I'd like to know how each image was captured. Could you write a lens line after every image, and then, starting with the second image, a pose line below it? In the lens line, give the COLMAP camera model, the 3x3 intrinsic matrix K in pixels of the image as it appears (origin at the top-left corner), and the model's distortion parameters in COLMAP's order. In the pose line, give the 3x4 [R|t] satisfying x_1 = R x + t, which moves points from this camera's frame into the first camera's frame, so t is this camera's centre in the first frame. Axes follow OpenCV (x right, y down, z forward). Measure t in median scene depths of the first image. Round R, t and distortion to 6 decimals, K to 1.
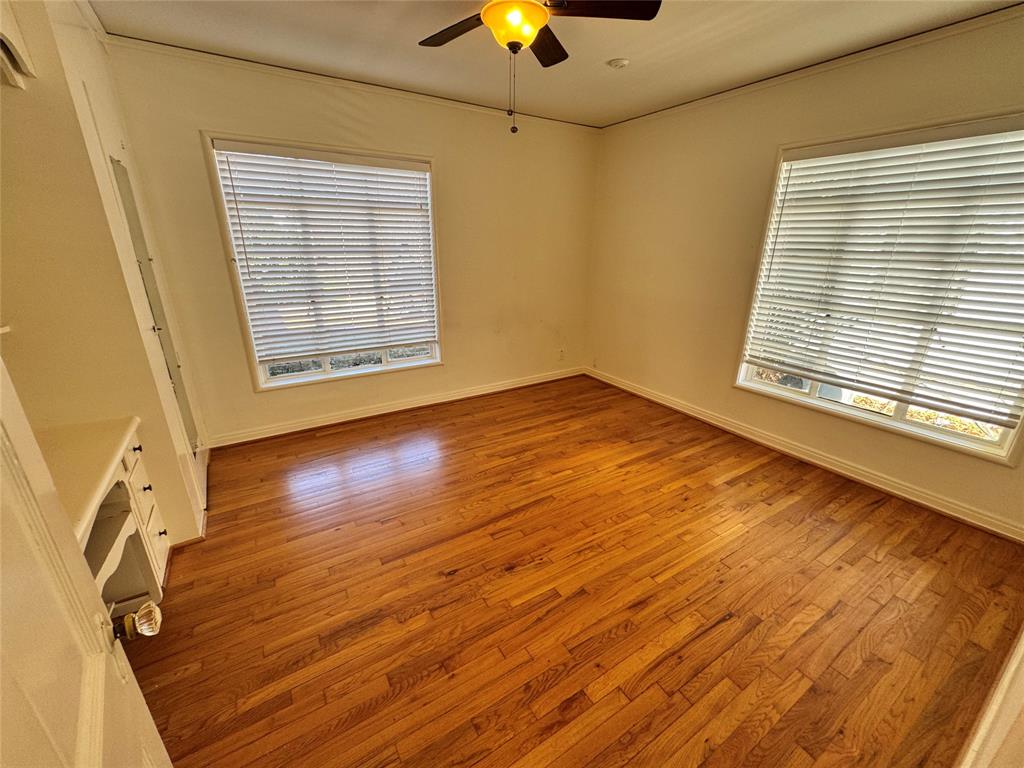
lens RADIAL K [[409.8, 0, 510.0], [0, 409.8, 385.5], [0, 0, 1]] dist [-0.003039, 0.000864]
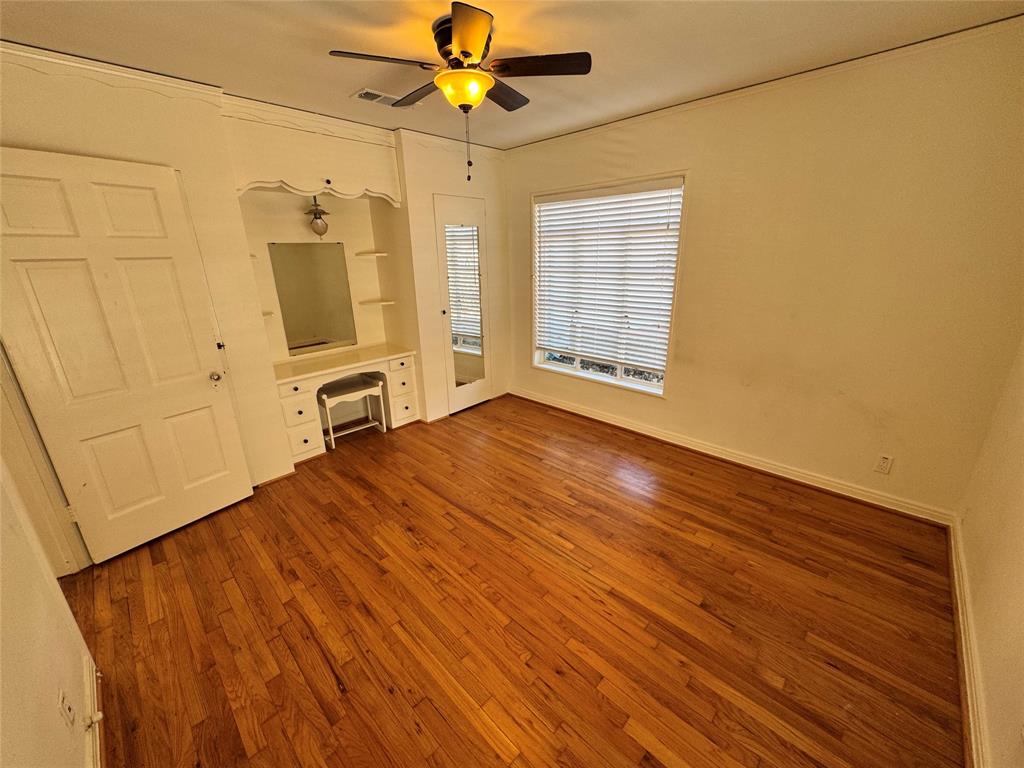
lens RADIAL K [[409.8, 0, 511.9], [0, 409.8, 382.7], [0, 0, 1]] dist [-0.003039, 0.000864]
pose [[0.241791, 0.284802, -0.927591, 1.095341], [-0.297046, 0.931786, 0.208661, -0.325673], [0.923743, 0.225085, 0.309897, 0.777770]]
